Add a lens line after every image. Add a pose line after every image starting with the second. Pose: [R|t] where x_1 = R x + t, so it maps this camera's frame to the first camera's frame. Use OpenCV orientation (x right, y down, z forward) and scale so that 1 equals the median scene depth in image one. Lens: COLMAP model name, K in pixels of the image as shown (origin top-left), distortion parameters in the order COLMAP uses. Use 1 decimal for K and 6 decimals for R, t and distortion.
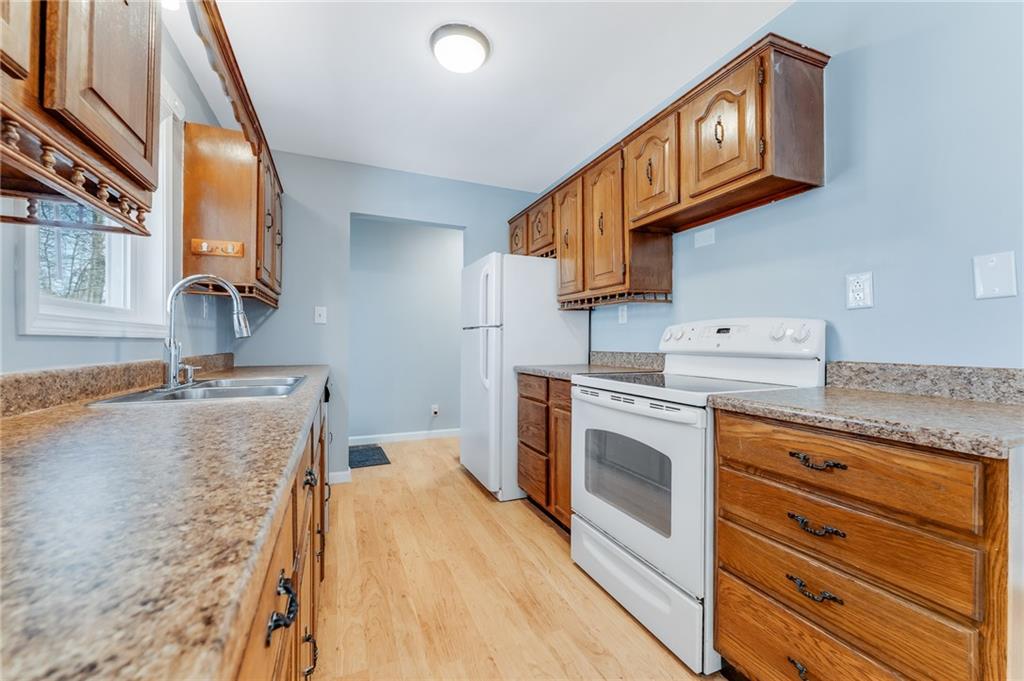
lens RADIAL K [[405.6, 0, 507.6], [0, 405.6, 339.8], [0, 0, 1]] dist [0.002262, -0.001106]
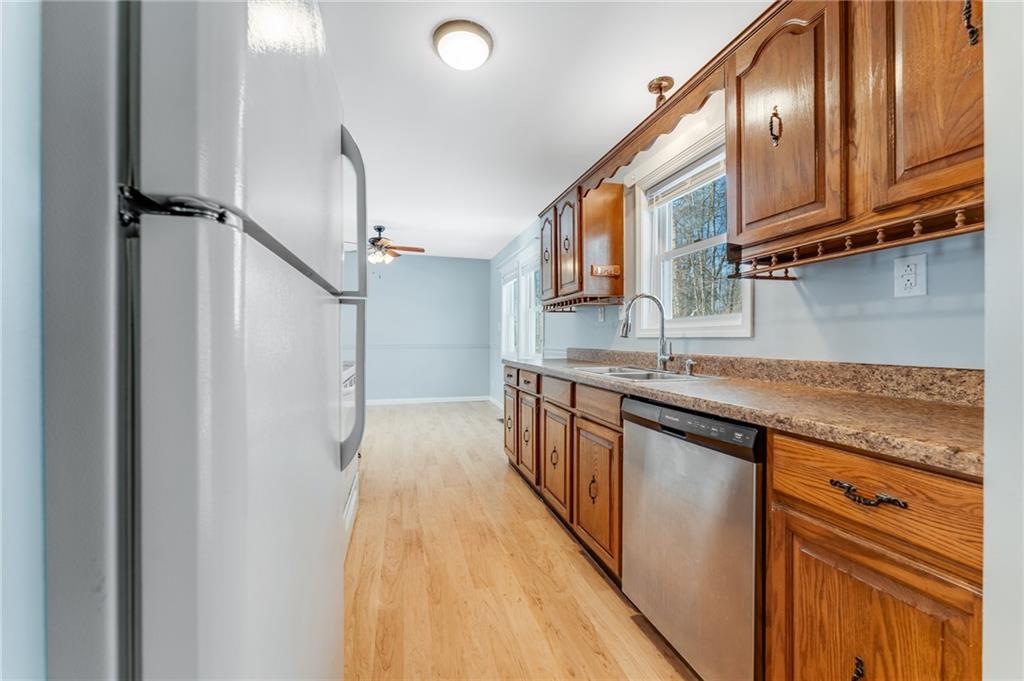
lens RADIAL K [[405.6, 0, 504.4], [0, 405.6, 339.5], [0, 0, 1]] dist [0.002262, -0.001106]
pose [[-0.989295, -0.004954, 0.145847, -0.349776], [-0.006195, 0.999948, -0.008053, 0.012712], [-0.145799, -0.008871, -0.989274, 1.886505]]
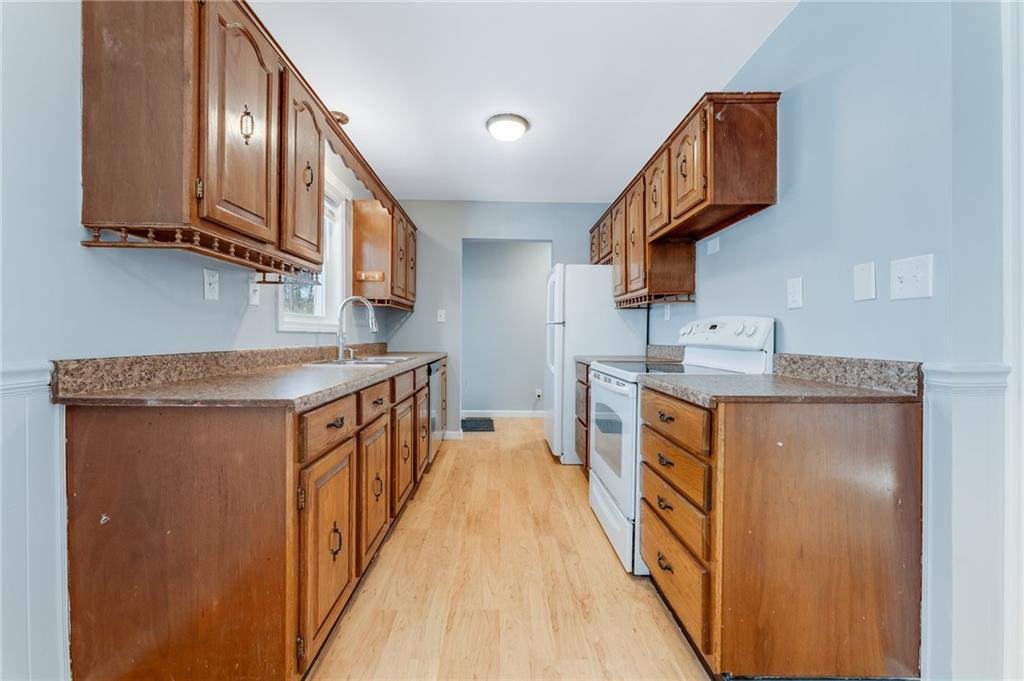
lens RADIAL K [[405.6, 0, 507.4], [0, 405.6, 338.7], [0, 0, 1]] dist [0.002262, -0.001106]
pose [[0.930044, 0.006864, -0.367385, 0.386757], [-0.002839, 0.999930, 0.011494, -0.000273], [0.367438, -0.009646, 0.929998, -0.297179]]
